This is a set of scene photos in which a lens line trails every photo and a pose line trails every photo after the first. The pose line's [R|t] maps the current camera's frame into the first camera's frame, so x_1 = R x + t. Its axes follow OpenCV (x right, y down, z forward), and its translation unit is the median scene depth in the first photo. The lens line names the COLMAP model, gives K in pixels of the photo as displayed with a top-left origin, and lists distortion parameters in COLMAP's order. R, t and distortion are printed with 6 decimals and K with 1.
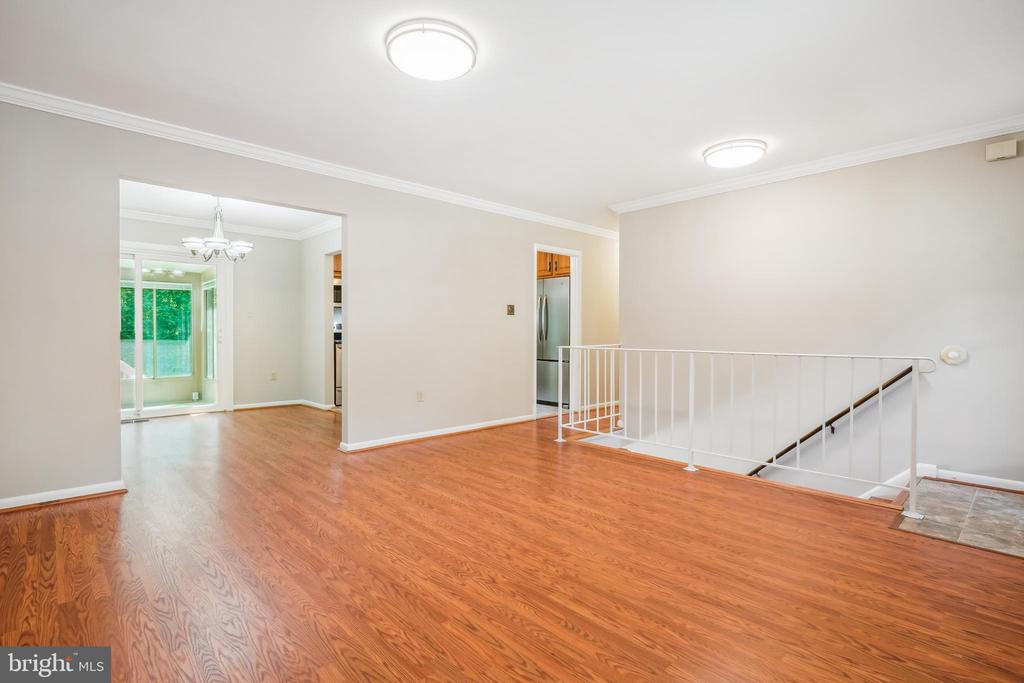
lens RADIAL K [[497.4, 0, 511.1], [0, 497.4, 334.5], [0, 0, 1]] dist [0.003933, -0.000099]
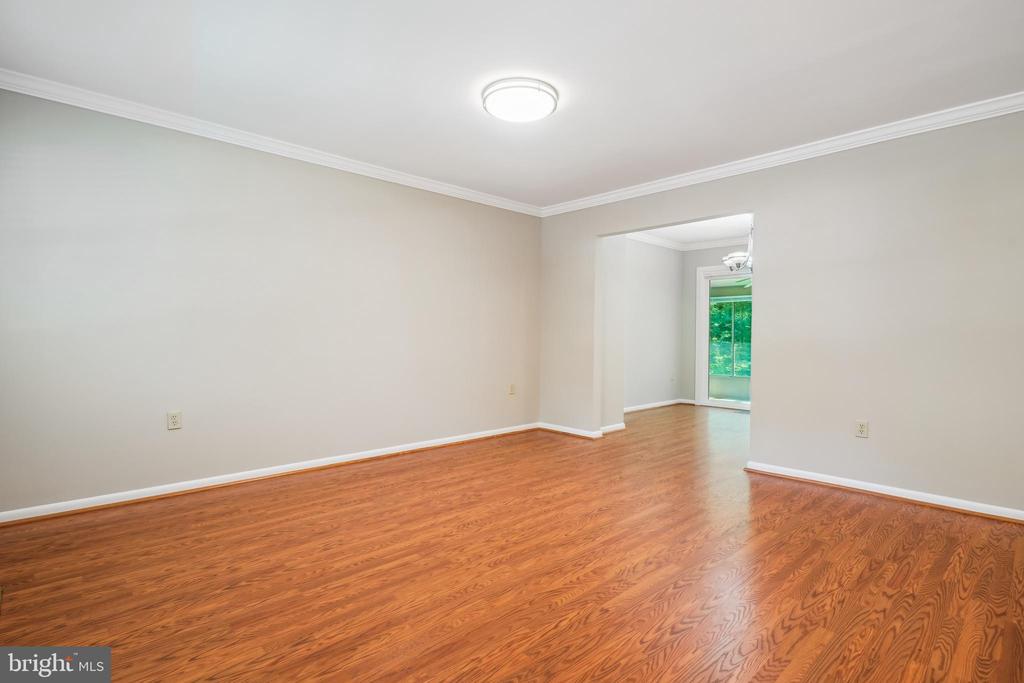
lens RADIAL K [[497.4, 0, 513.2], [0, 497.4, 346.3], [0, 0, 1]] dist [0.003933, -0.000099]
pose [[0.001059, 0.020854, -0.999782, 0.949912], [-0.012614, 0.999703, 0.020839, -0.007120], [0.999920, 0.012589, 0.001322, 0.913735]]
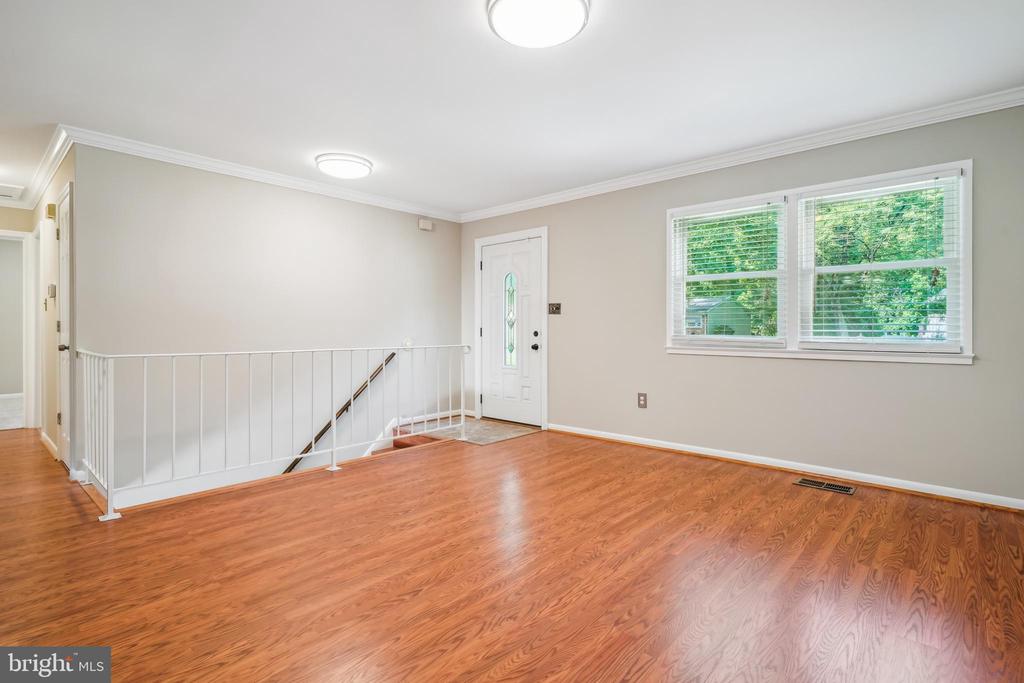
lens RADIAL K [[497.4, 0, 514.4], [0, 497.4, 338.6], [0, 0, 1]] dist [0.003933, -0.000099]
pose [[-0.077987, -0.020416, 0.996745, -0.943874], [0.006257, 0.999761, 0.020968, -0.013067], [-0.996935, 0.007872, -0.077841, 1.026031]]
